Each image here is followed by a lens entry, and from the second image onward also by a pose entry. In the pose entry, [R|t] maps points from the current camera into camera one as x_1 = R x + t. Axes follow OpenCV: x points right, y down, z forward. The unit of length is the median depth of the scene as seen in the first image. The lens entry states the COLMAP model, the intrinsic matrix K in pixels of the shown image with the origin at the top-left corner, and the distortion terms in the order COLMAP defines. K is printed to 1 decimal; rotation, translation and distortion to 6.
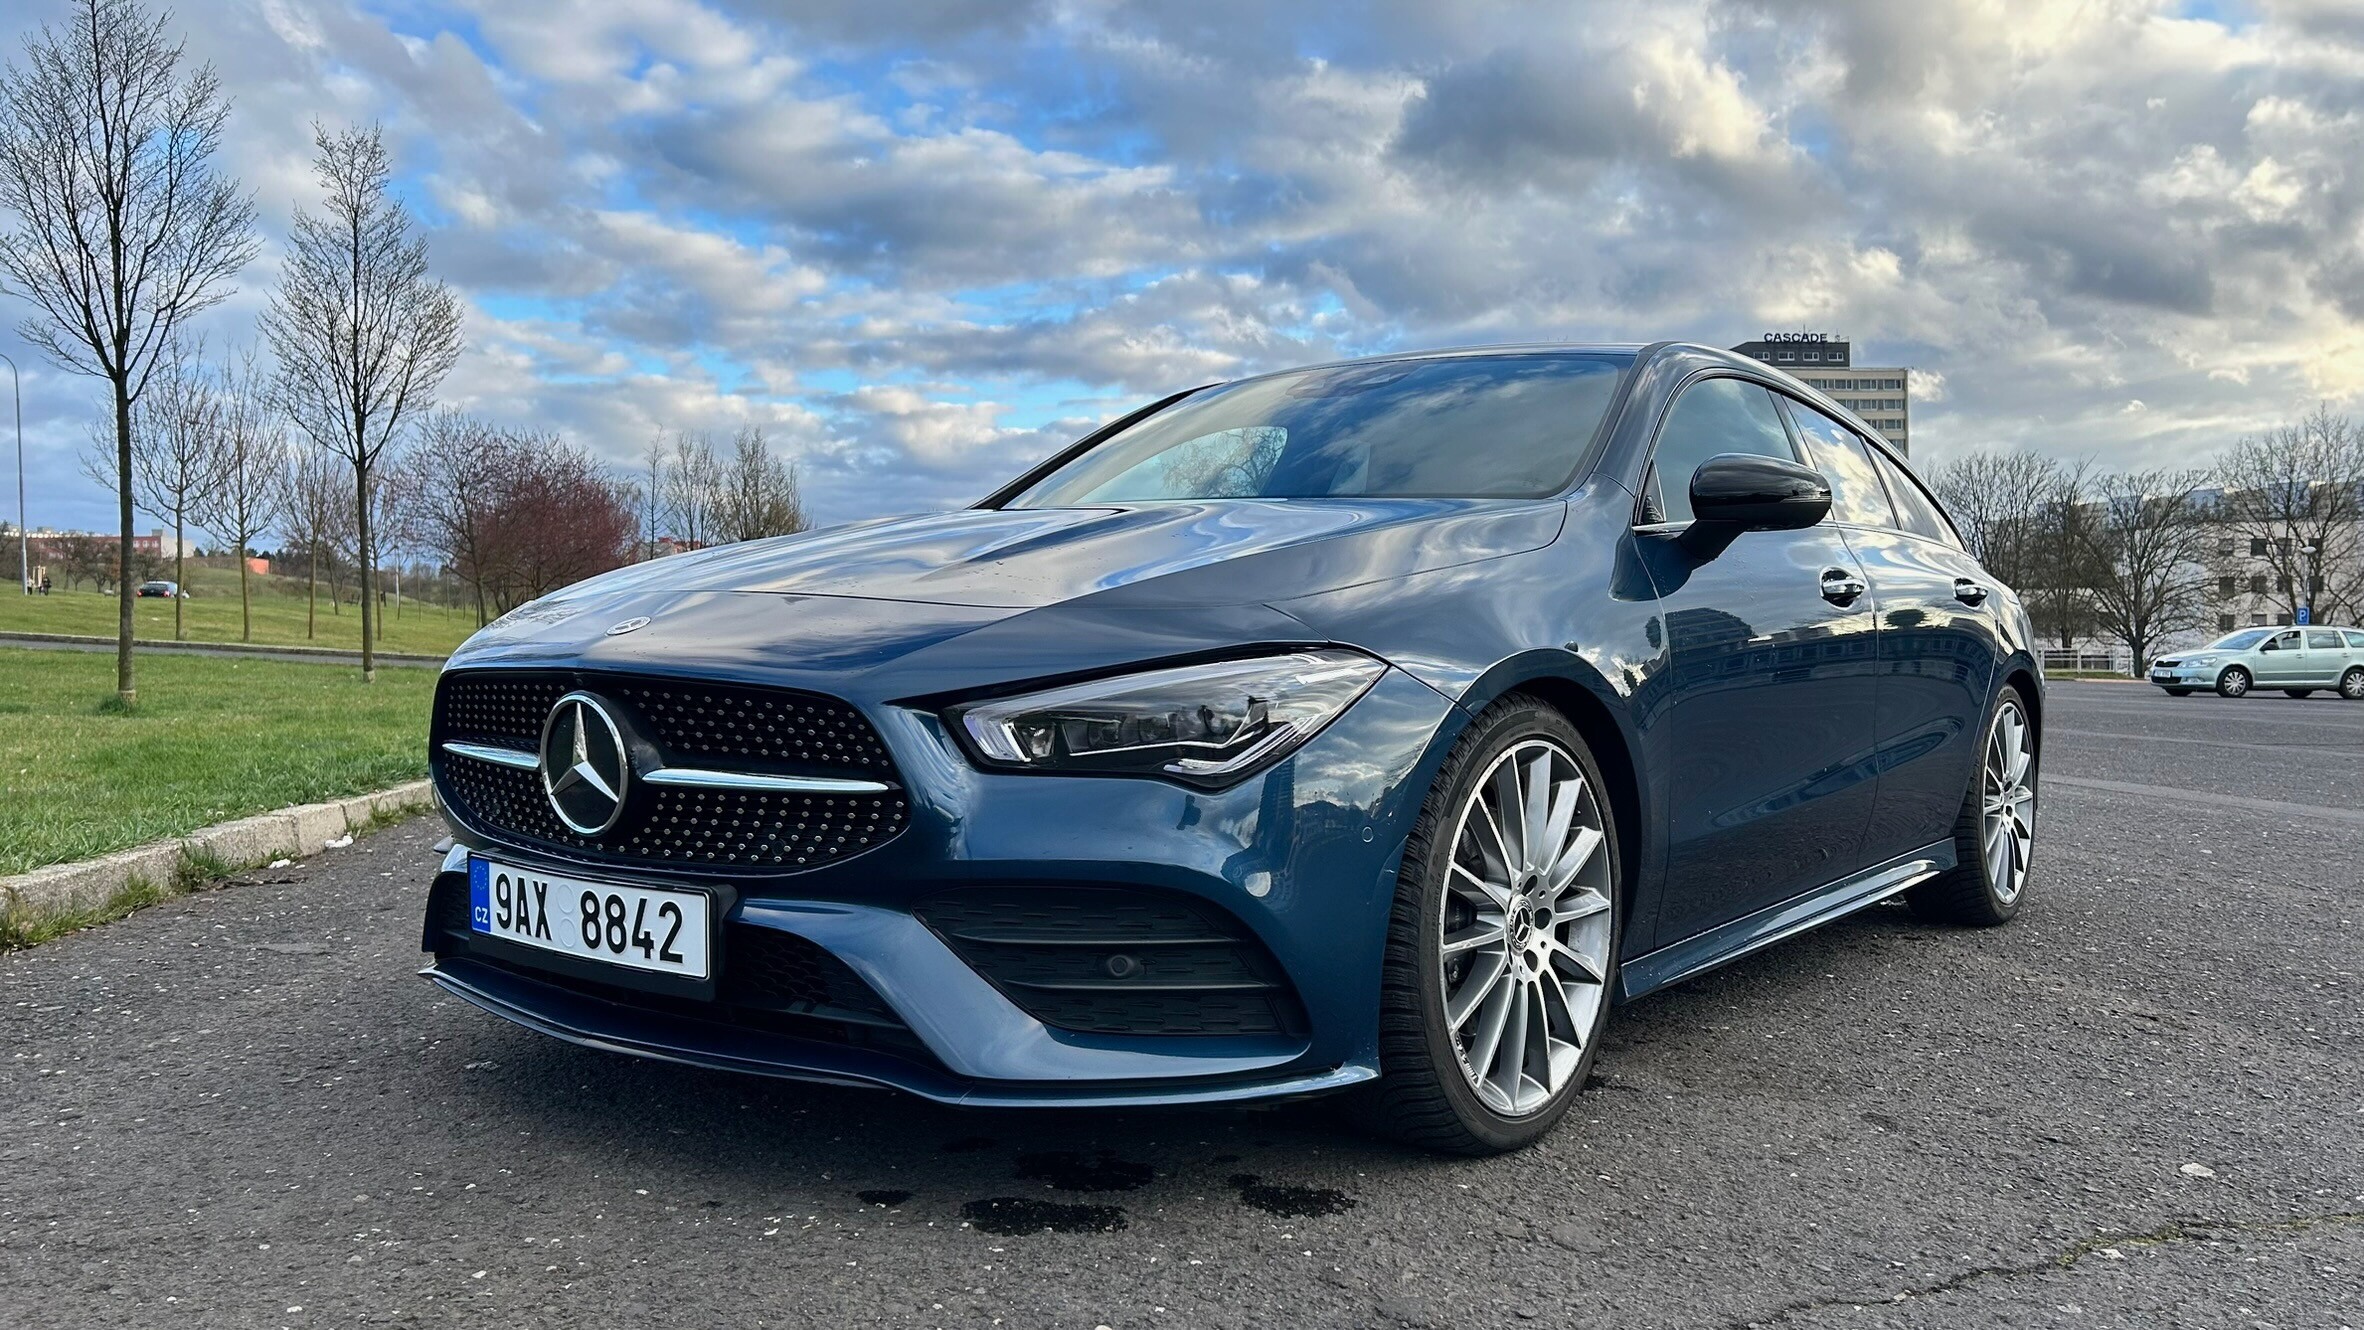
lens RADIAL K [[1803.8, 0, 1187.1], [0, 1803.8, 653.8], [0, 0, 1]] dist [0.012976, -0.016698]
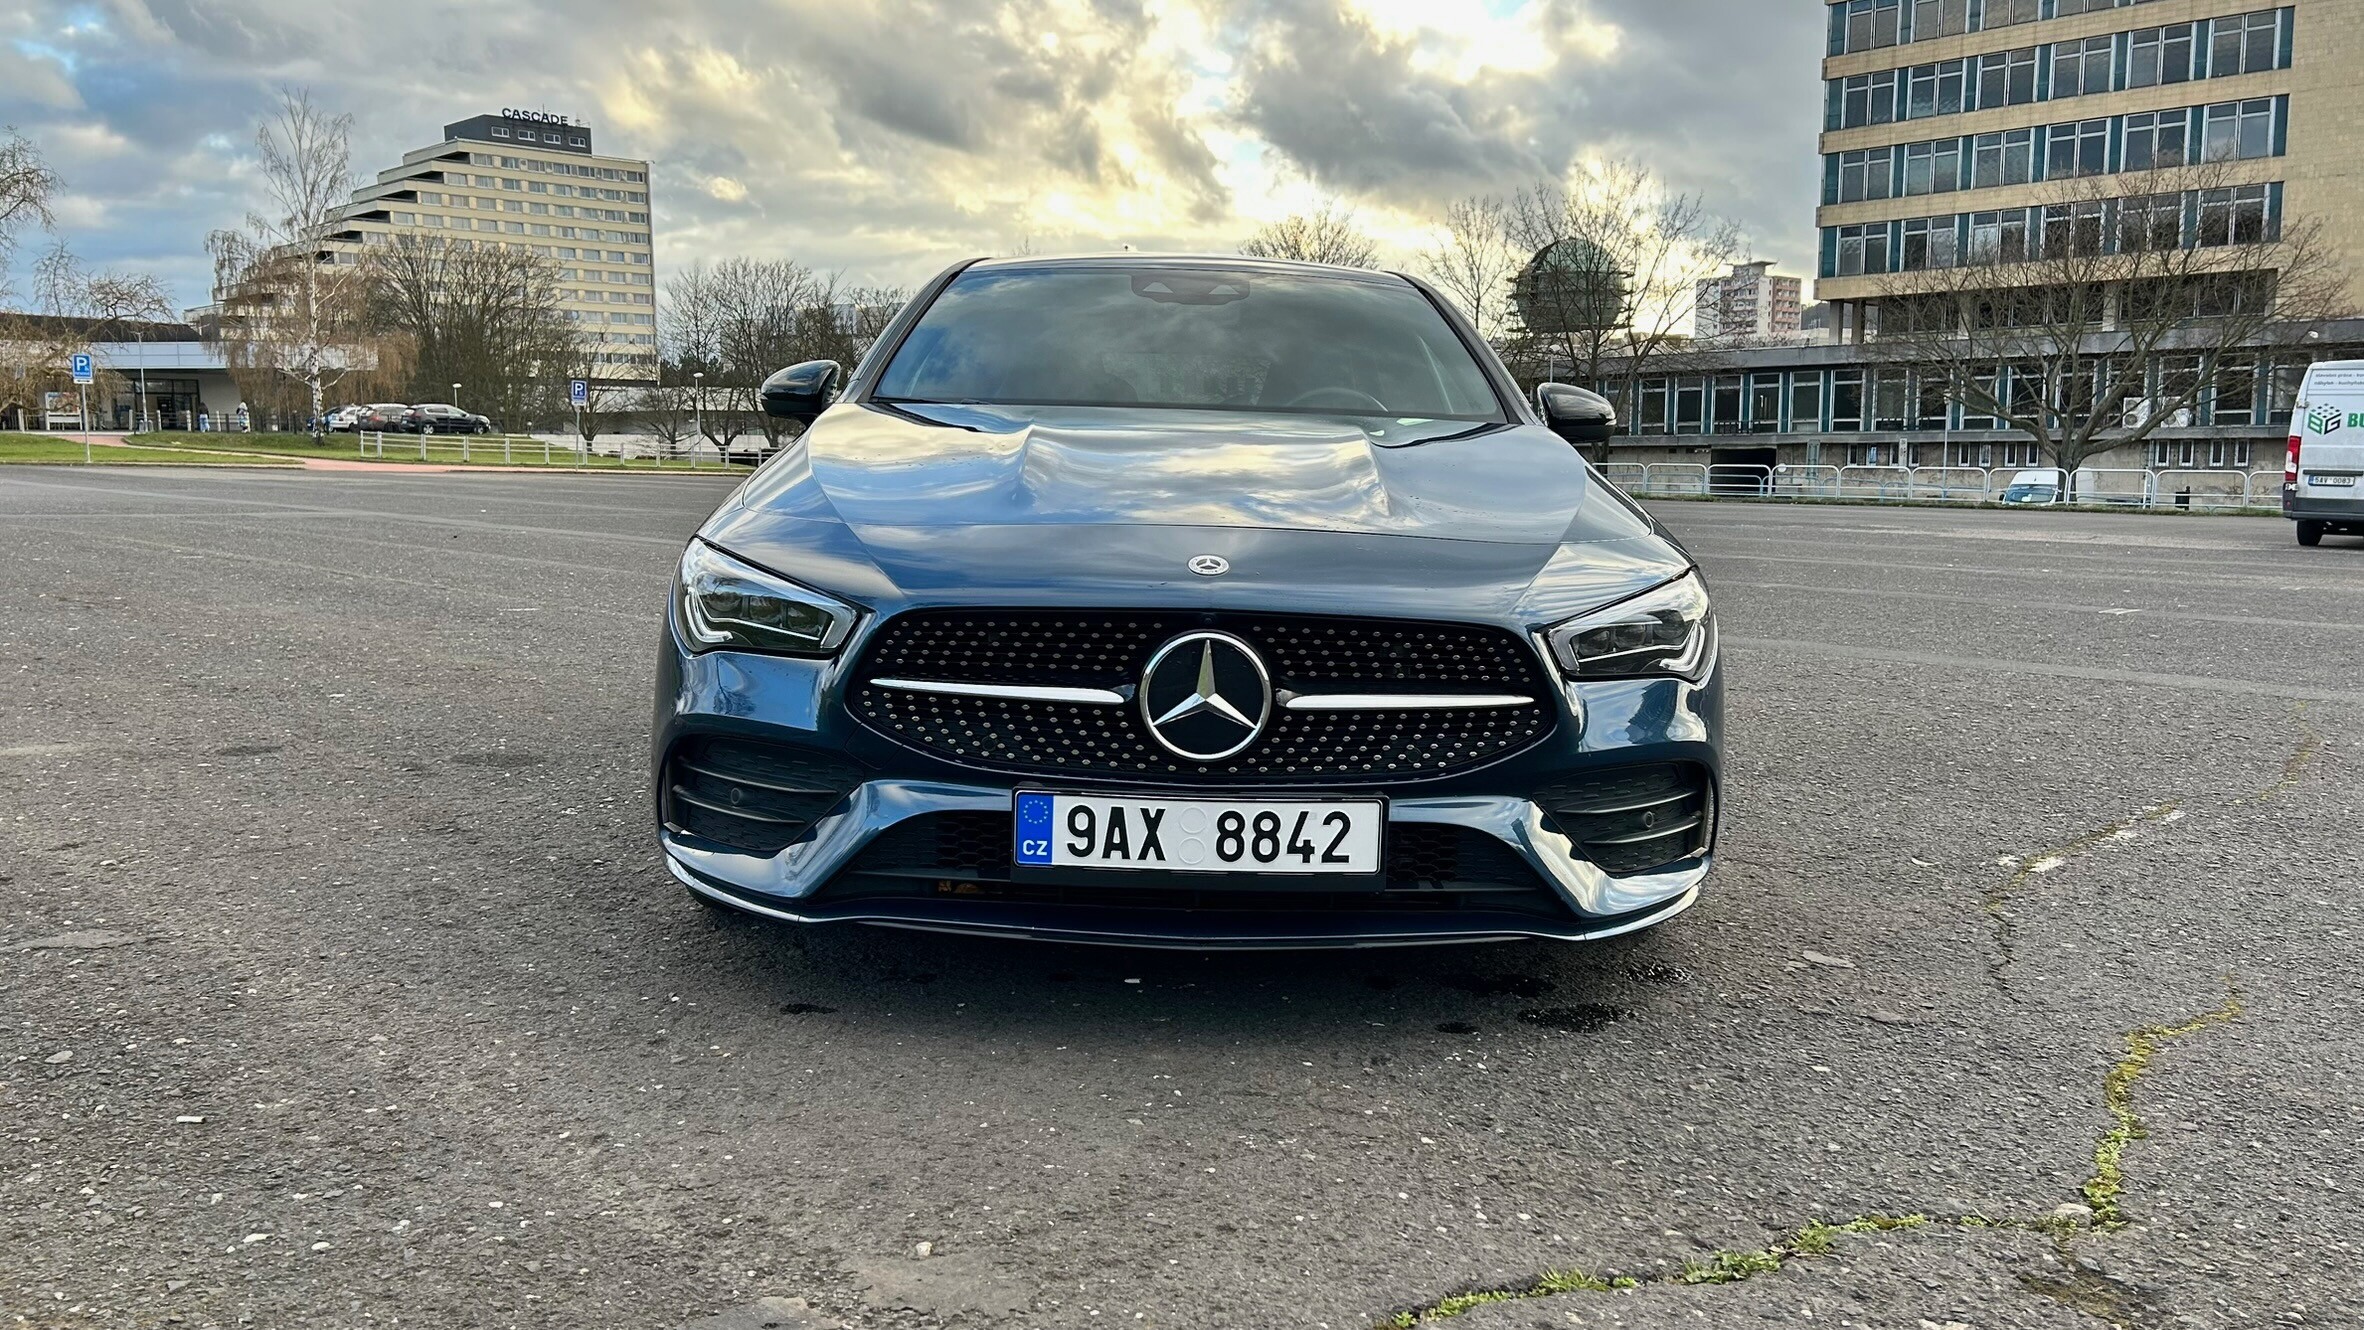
lens RADIAL K [[1803.8, 0, 1195.2], [0, 1803.8, 661.7], [0, 0, 1]] dist [0.012976, -0.016698]
pose [[0.783520, -0.065476, 0.617907, -0.178158], [-0.008167, 0.993262, 0.115605, -0.014863], [-0.621312, -0.095625, 0.777706, 0.029969]]
